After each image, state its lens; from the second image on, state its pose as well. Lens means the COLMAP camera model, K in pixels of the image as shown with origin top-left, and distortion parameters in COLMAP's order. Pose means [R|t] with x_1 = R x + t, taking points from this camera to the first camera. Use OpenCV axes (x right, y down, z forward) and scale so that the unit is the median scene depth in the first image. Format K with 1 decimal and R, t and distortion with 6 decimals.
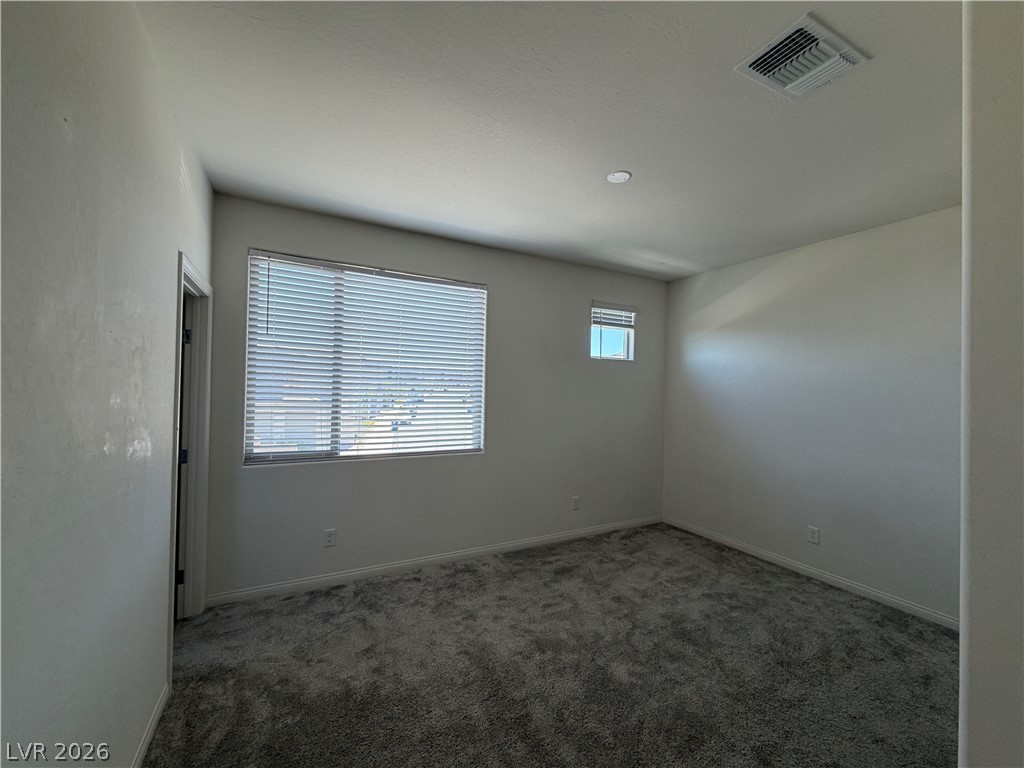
lens RADIAL K [[412.5, 0, 511.0], [0, 412.5, 389.1], [0, 0, 1]] dist [0.000860, 0.000183]
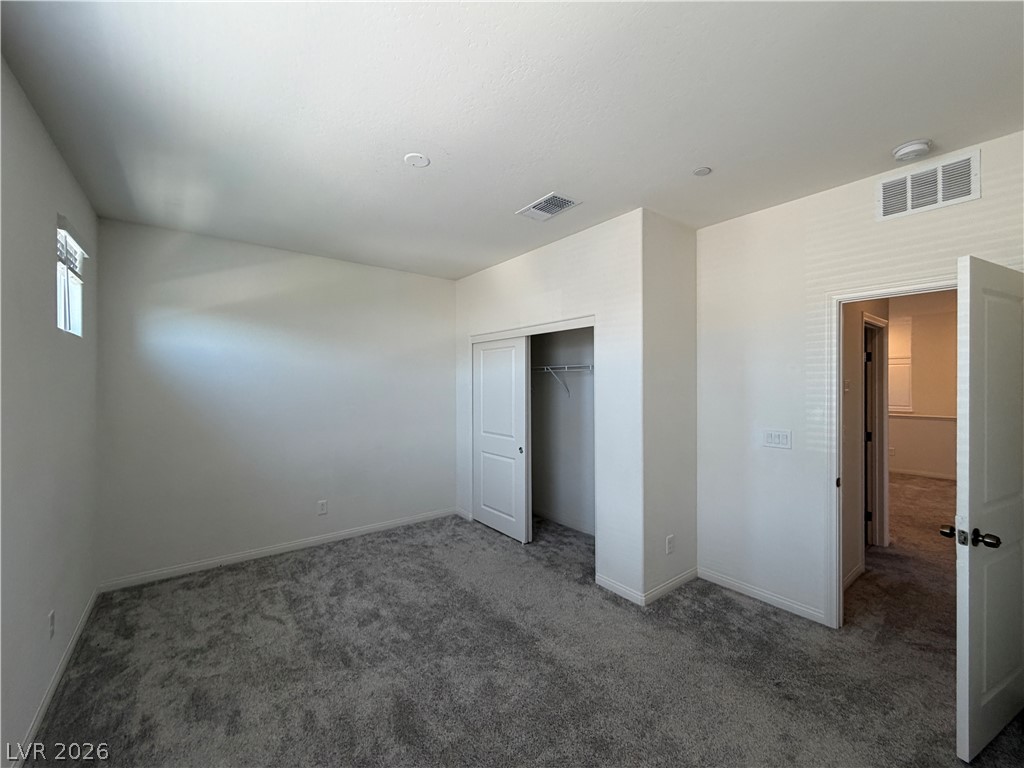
lens RADIAL K [[412.5, 0, 512.8], [0, 412.5, 384.4], [0, 0, 1]] dist [0.000860, 0.000183]
pose [[-0.191297, -0.023567, 0.981249, -0.478527], [-0.012770, 0.999687, 0.021521, -0.030054], [-0.981449, -0.008414, -0.191538, 0.635878]]
